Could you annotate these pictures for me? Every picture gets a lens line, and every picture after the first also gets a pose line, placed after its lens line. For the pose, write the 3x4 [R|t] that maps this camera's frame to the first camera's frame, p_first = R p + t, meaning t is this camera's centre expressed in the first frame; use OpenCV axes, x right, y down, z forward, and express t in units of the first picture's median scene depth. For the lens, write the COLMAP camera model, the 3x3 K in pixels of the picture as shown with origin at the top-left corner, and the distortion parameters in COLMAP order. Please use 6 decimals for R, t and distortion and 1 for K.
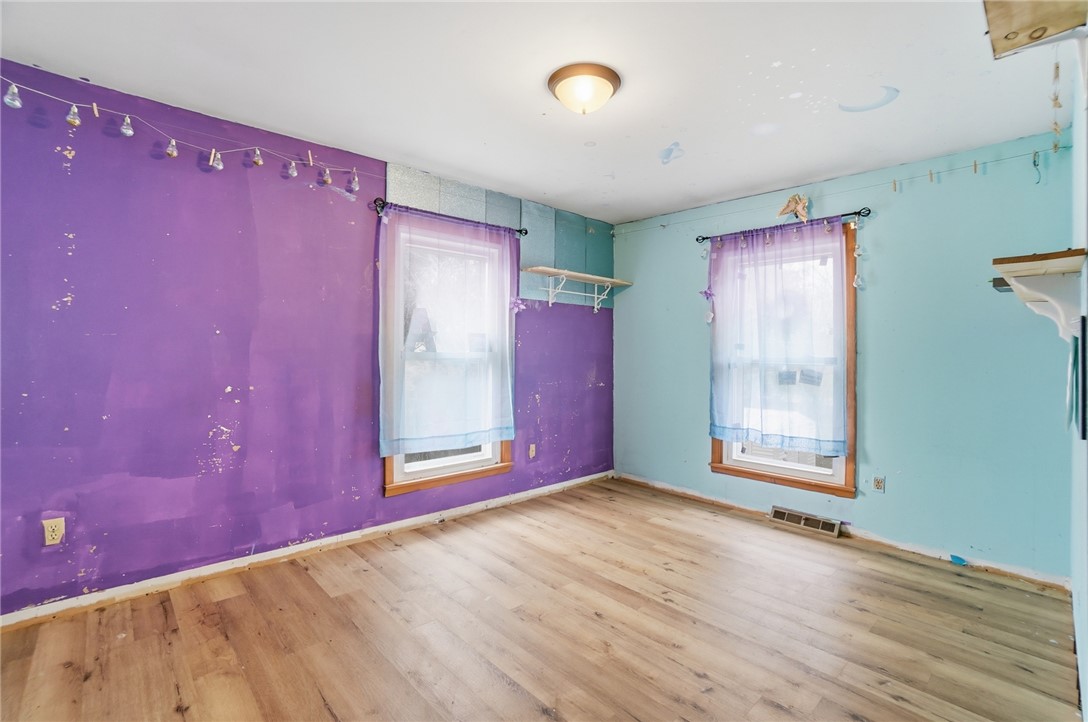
lens RADIAL K [[500.7, 0, 543.5], [0, 500.7, 354.5], [0, 0, 1]] dist [-0.060278, 0.025812]
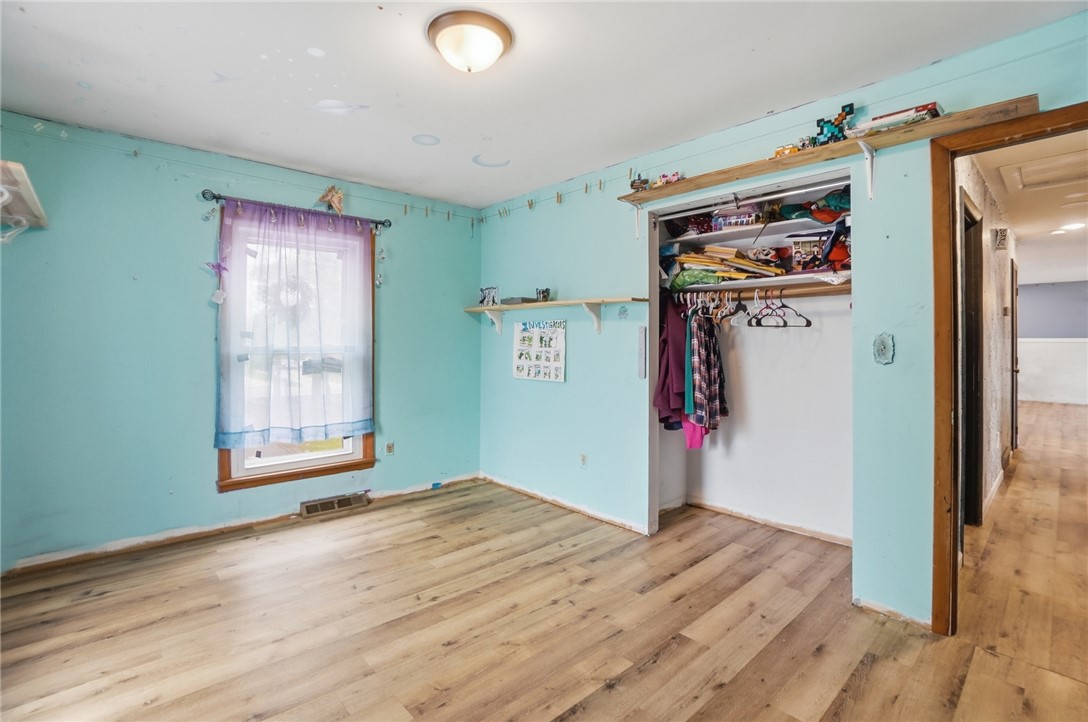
lens RADIAL K [[500.7, 0, 543.5], [0, 500.7, 354.5], [0, 0, 1]] dist [-0.060278, 0.025812]
pose [[0.002142, -0.032733, 0.999462, -0.508464], [0.001988, 0.999462, 0.032728, -0.010924], [-0.999996, 0.001917, 0.002206, 0.563948]]
